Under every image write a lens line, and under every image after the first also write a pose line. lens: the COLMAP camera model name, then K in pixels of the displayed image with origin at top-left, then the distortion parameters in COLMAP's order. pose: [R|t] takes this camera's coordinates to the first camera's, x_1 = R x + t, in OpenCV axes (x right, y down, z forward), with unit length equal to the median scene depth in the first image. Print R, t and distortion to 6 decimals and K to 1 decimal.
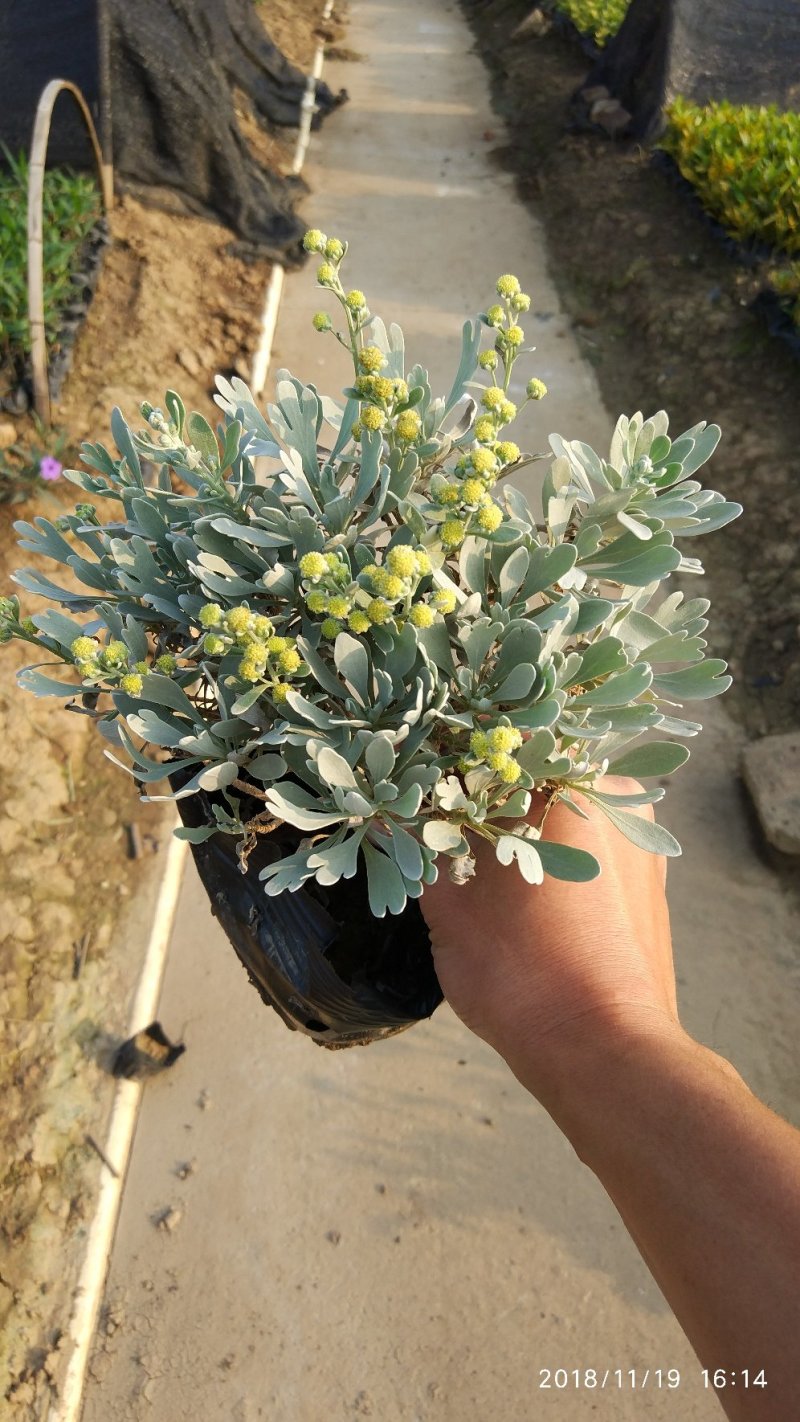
lens RADIAL K [[1065.3, 0, 392.3], [0, 1065.3, 774.0], [0, 0, 1]] dist [0.026131, -0.034083]
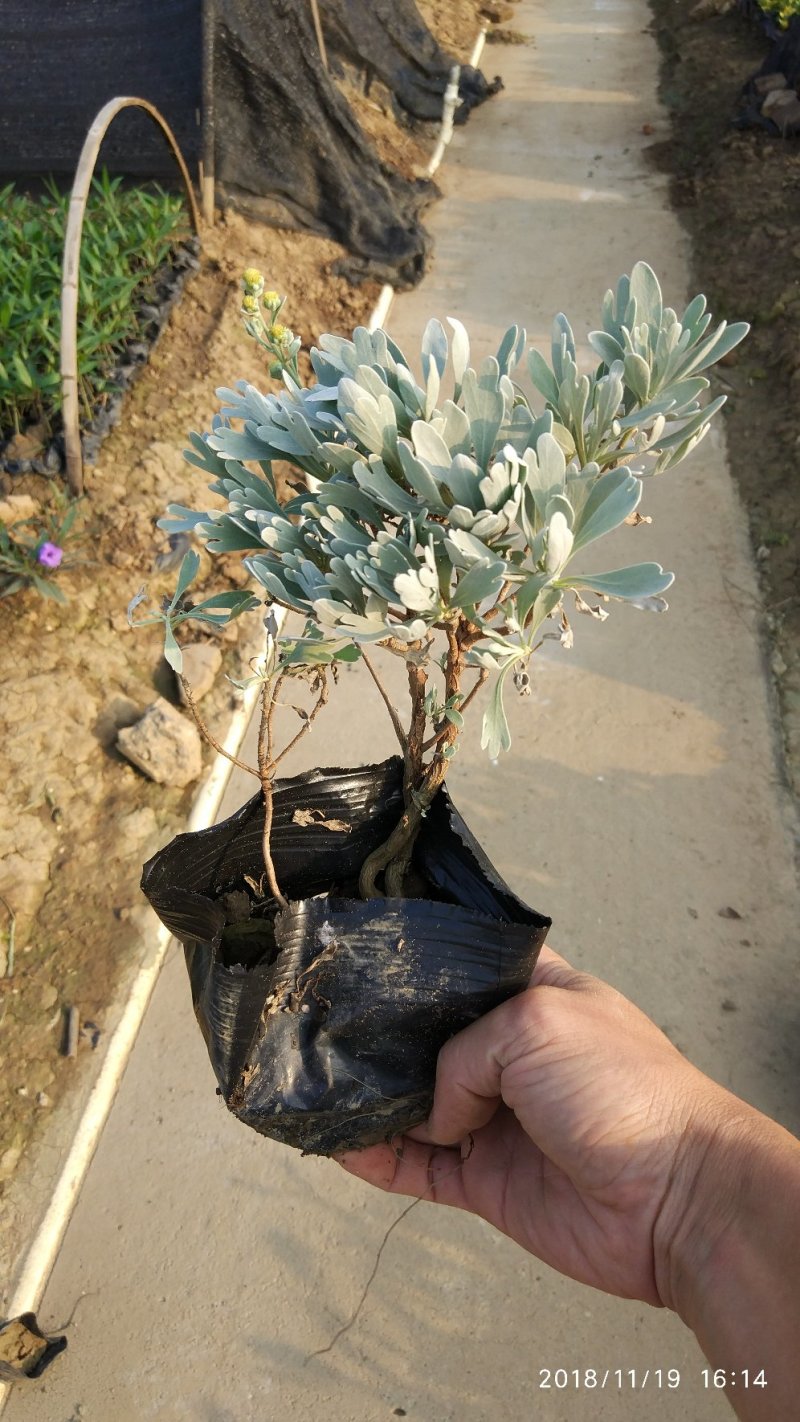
lens RADIAL K [[1065.3, 0, 392.3], [0, 1065.3, 774.0], [0, 0, 1]] dist [0.026131, -0.034083]
pose [[0.988897, 0.072244, -0.129860, 0.049495], [-0.069693, 0.997278, 0.024088, -0.083159], [0.131247, -0.014770, 0.991240, 0.088485]]
